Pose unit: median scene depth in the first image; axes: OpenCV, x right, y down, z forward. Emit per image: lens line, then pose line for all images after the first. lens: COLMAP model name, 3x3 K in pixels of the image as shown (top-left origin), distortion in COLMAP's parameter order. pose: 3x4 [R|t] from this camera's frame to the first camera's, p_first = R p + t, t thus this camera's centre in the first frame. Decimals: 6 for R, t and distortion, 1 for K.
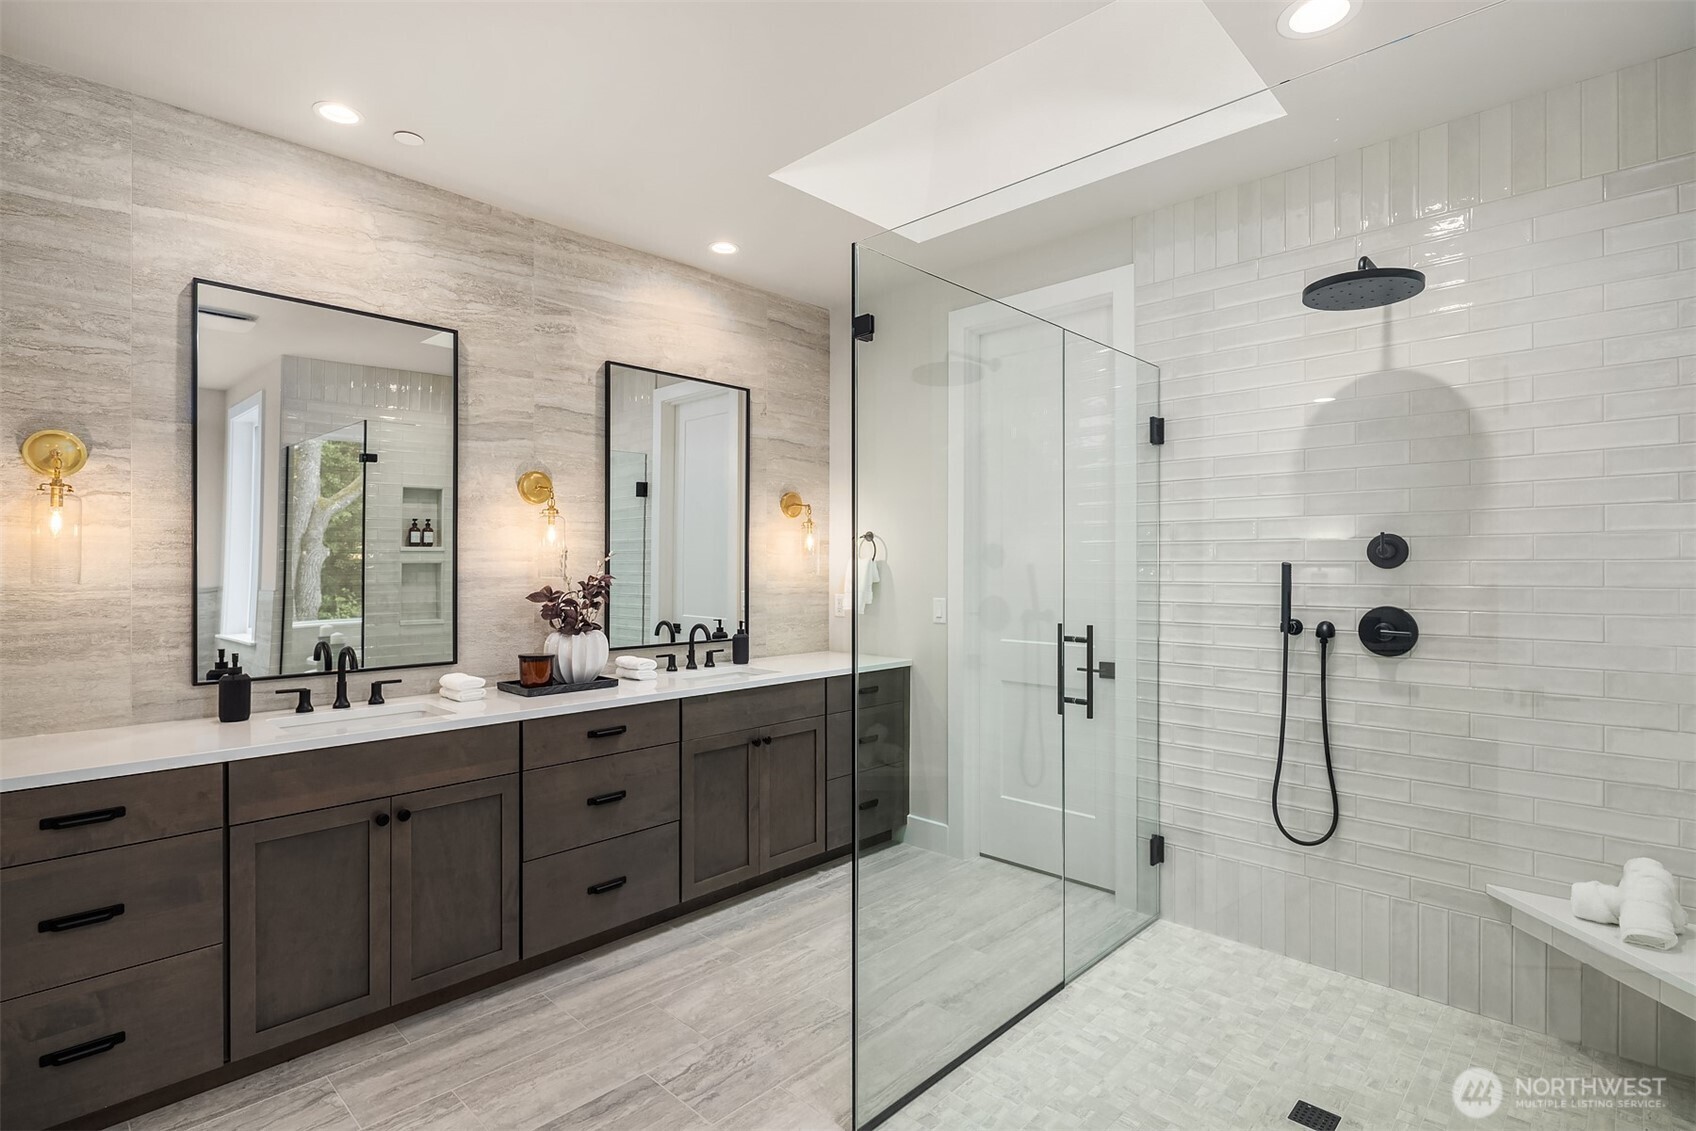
lens RADIAL K [[825.1, 0, 850.6], [0, 825.1, 558.1], [0, 0, 1]] dist [0.000899, -0.001688]
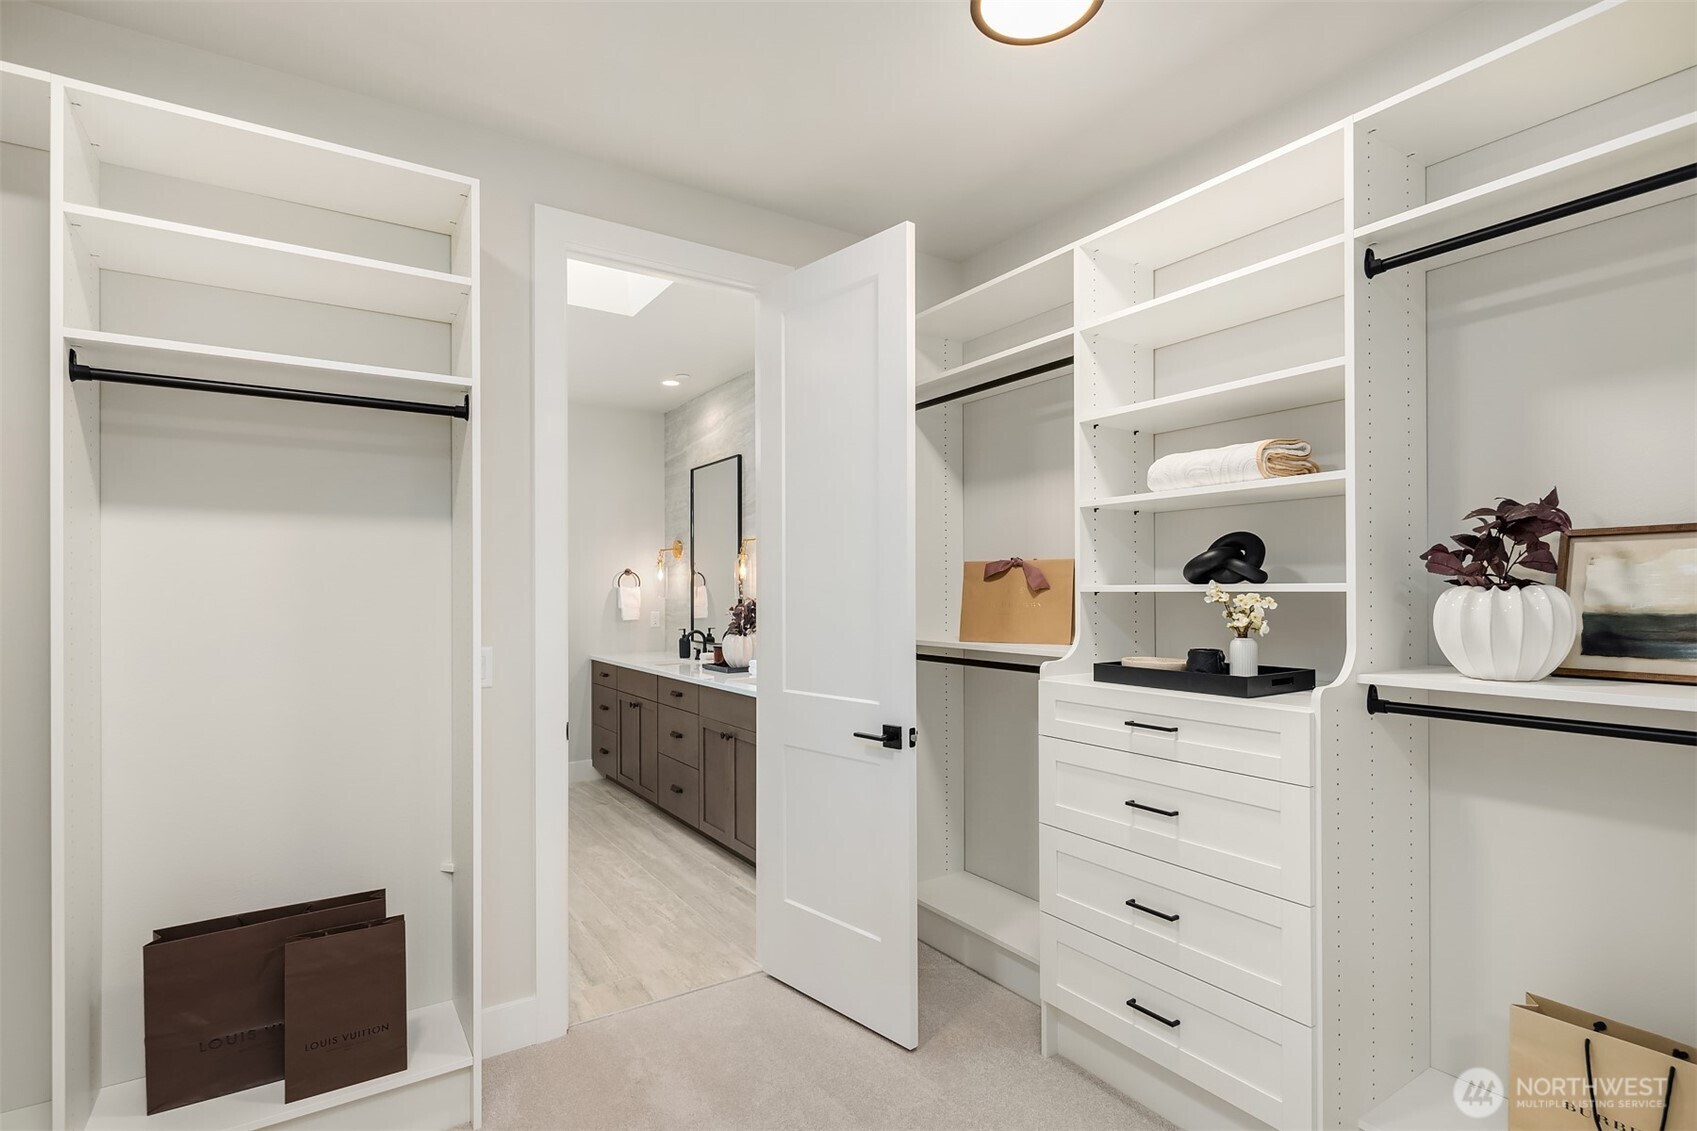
lens RADIAL K [[825.6, 0, 851.4], [0, 825.6, 570.4], [0, 0, 1]] dist [0.000899, -0.001688]
pose [[-0.217260, -0.020517, -0.975898, 1.242504], [0.006873, 0.999722, -0.022548, 0.007347], [0.976090, -0.011606, -0.217058, 1.720462]]
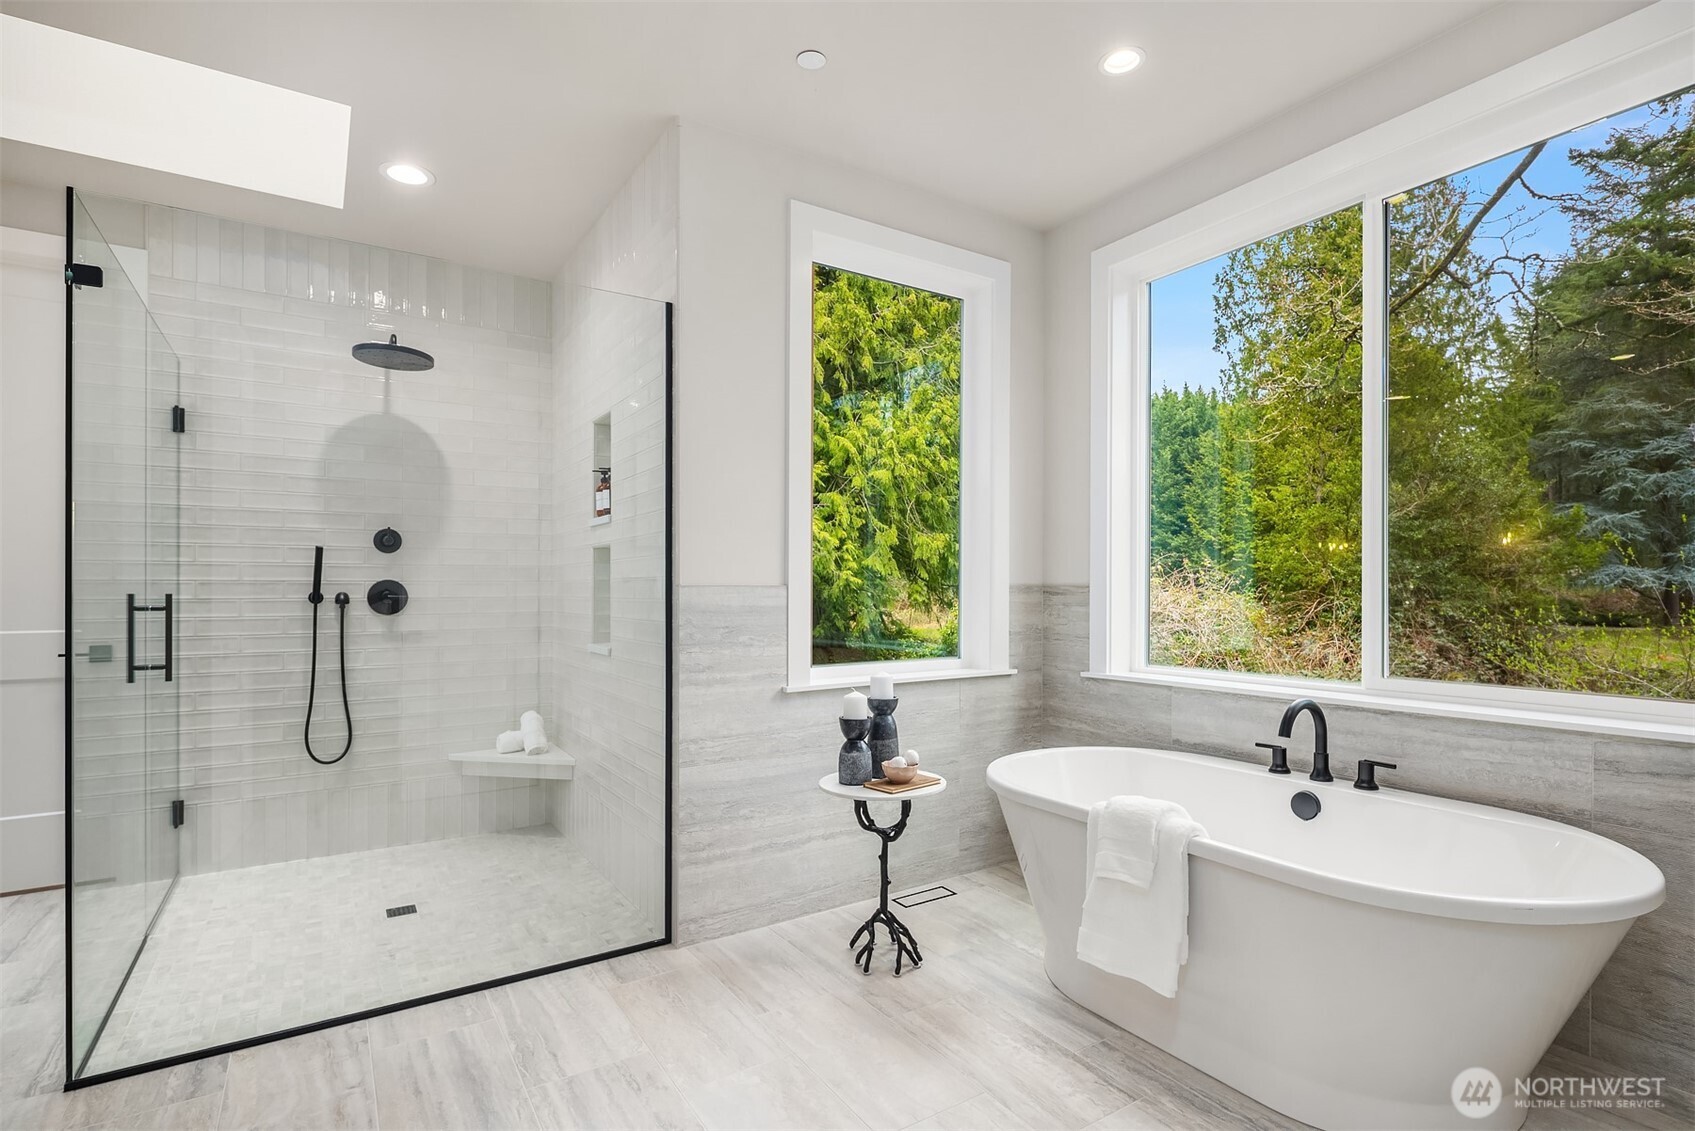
lens RADIAL K [[824.6, 0, 847.5], [0, 824.6, 579.5], [0, 0, 1]] dist [0.000899, -0.001688]
pose [[0.235751, 0.013293, 0.971723, -0.531475], [-0.005376, 0.999909, -0.012374, 0.070190], [-0.971799, -0.002307, 0.235801, -0.101256]]
